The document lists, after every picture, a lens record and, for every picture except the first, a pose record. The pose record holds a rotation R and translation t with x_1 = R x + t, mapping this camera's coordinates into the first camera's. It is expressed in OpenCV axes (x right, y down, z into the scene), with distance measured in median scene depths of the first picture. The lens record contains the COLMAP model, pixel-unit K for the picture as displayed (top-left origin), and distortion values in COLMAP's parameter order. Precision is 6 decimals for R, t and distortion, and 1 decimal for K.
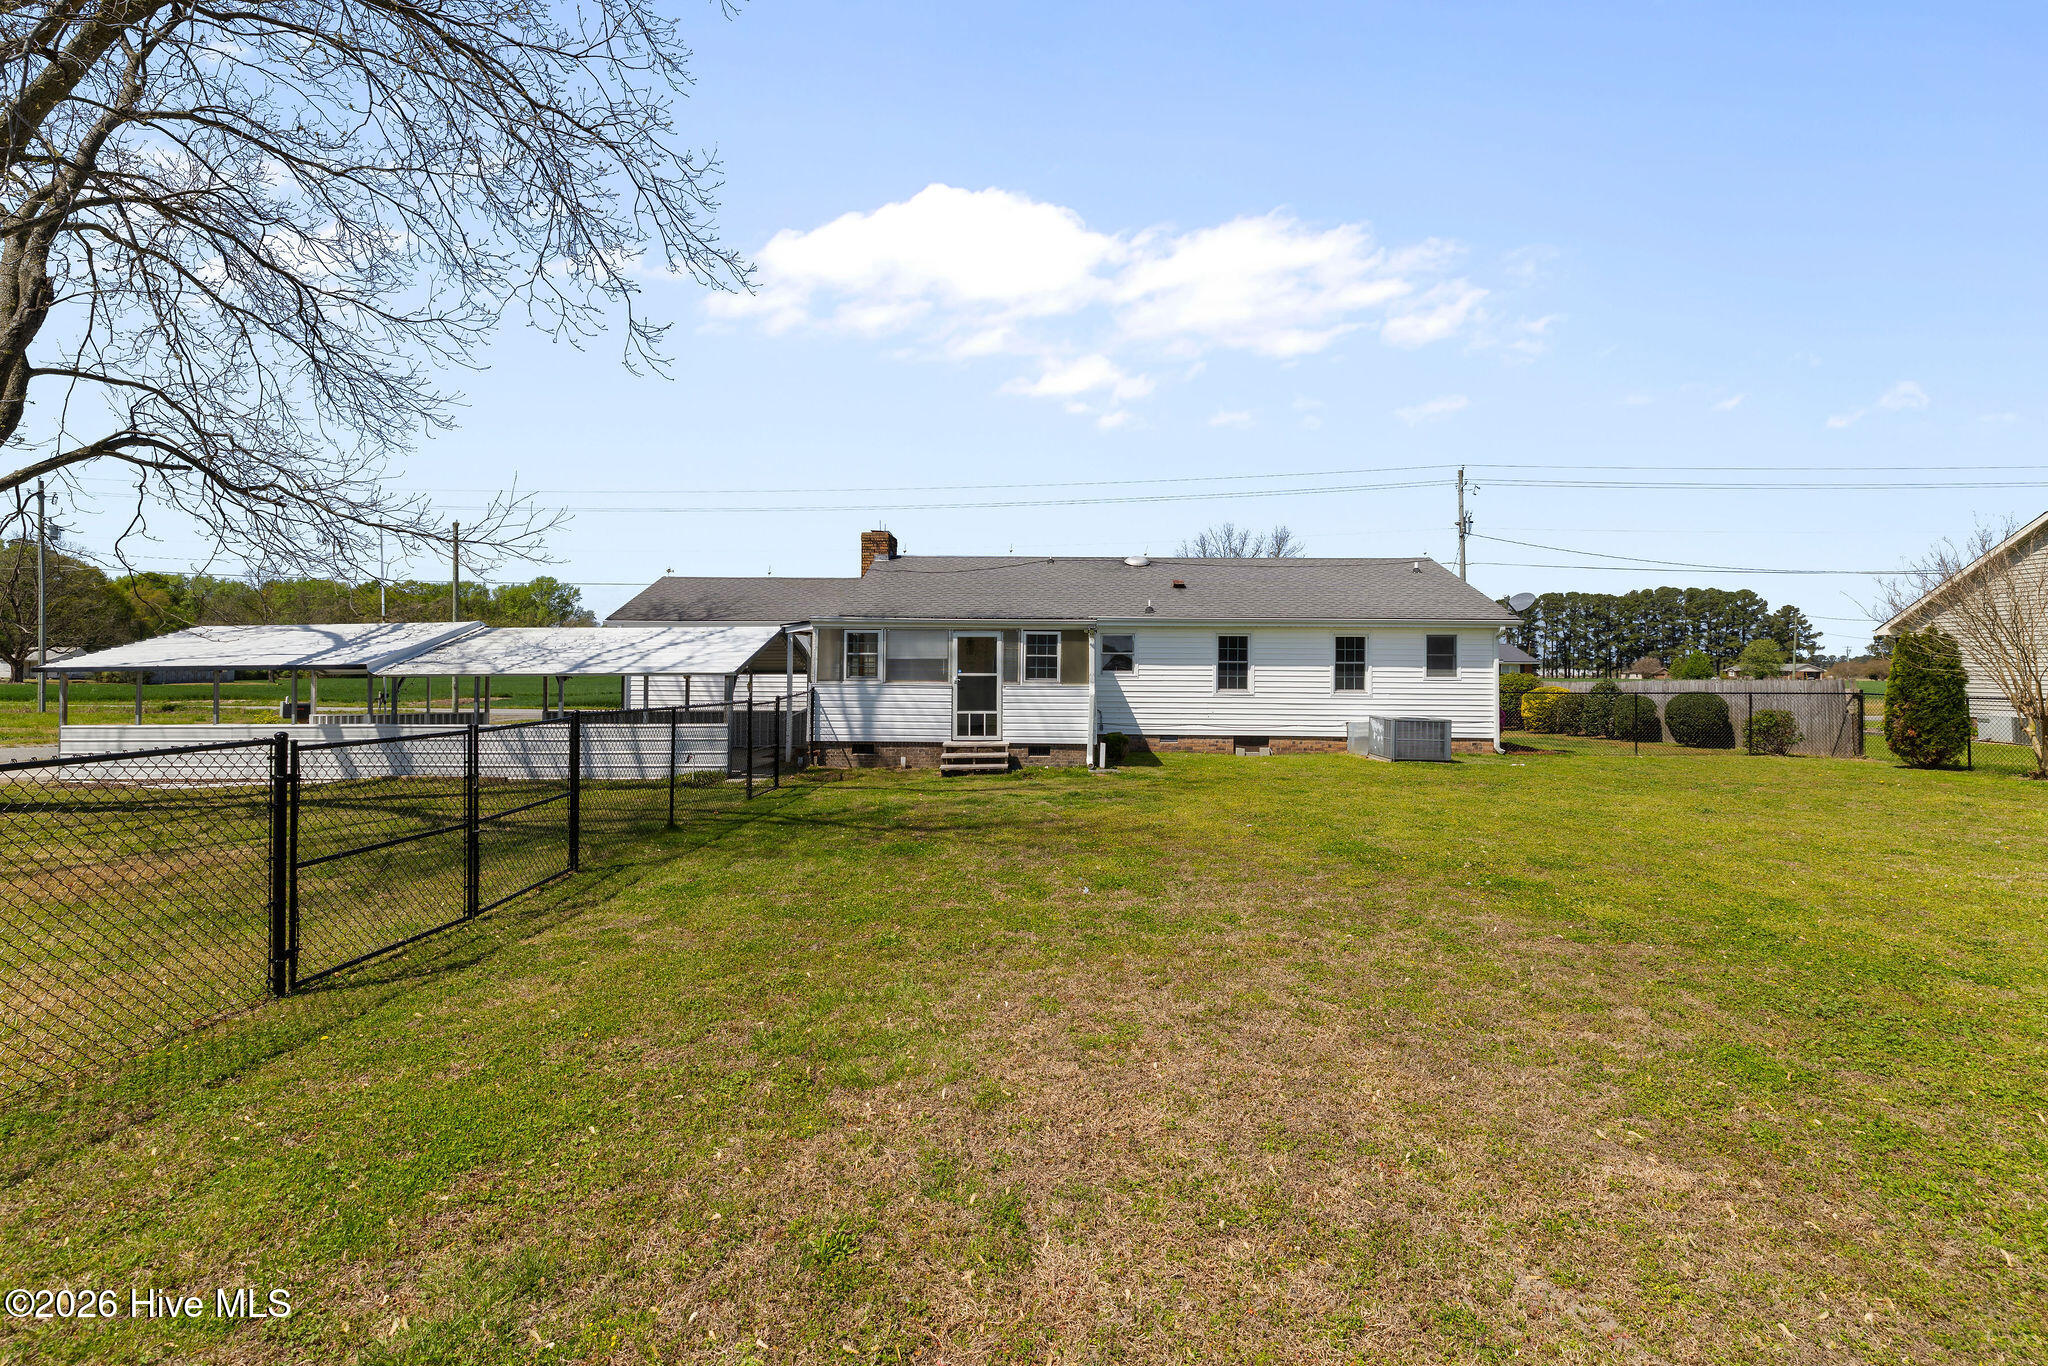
lens RADIAL K [[888.5, 0, 1038.3], [0, 888.5, 671.9], [0, 0, 1]] dist [0.001789, -0.000137]
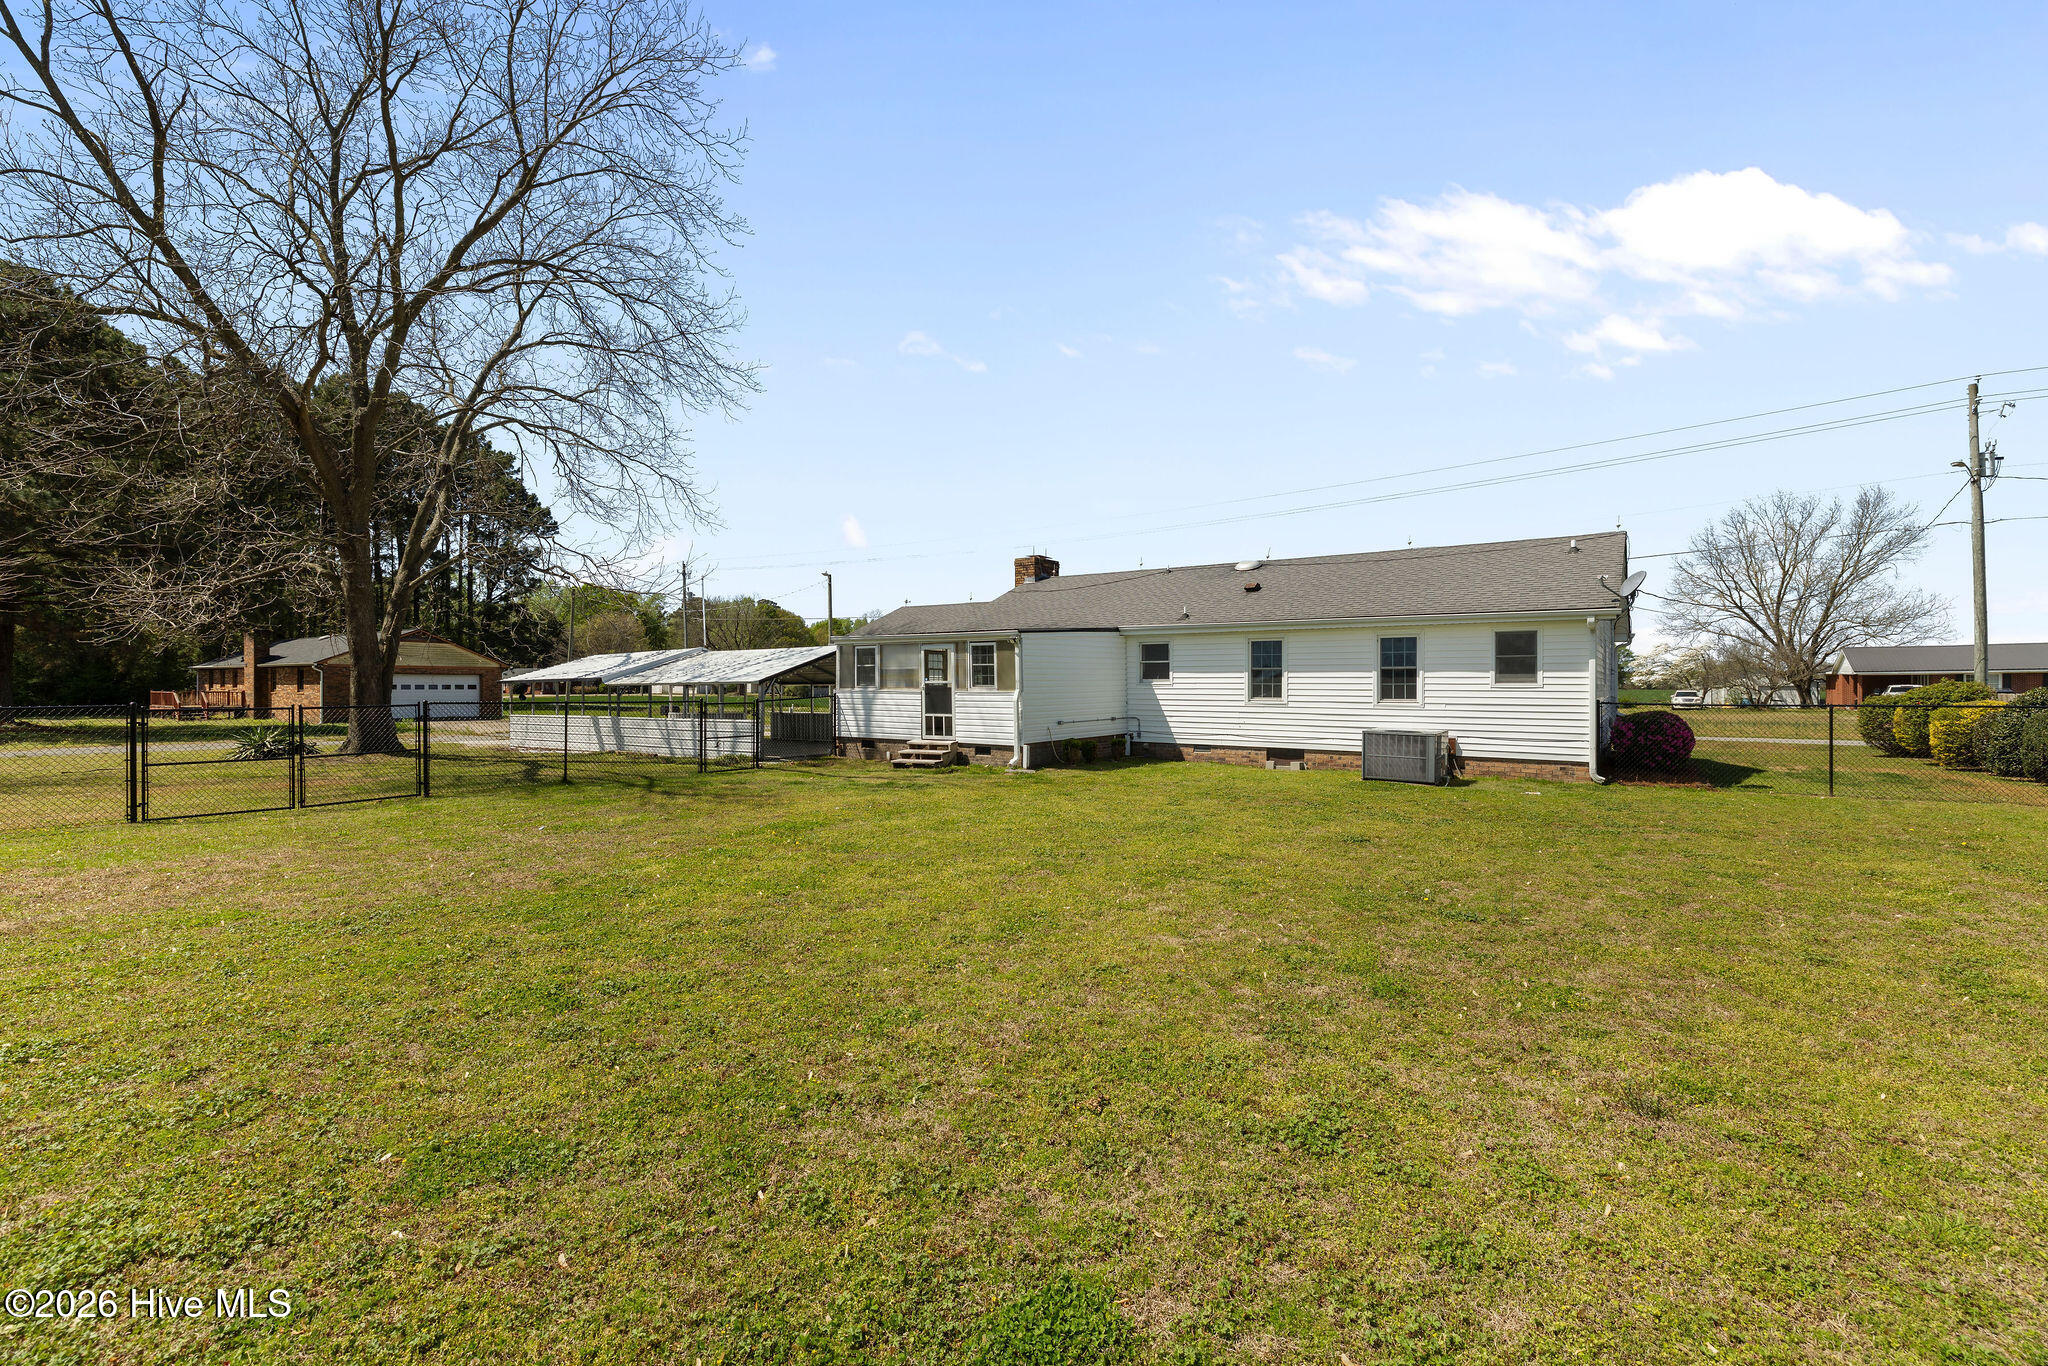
lens RADIAL K [[888.5, 0, 1046.1], [0, 888.5, 675.8], [0, 0, 1]] dist [0.001789, -0.000137]
pose [[0.838694, -0.008910, -0.544530, 0.535651], [0.002098, 0.999912, -0.013130, 0.008345], [0.544599, 0.009870, 0.838639, 0.092789]]
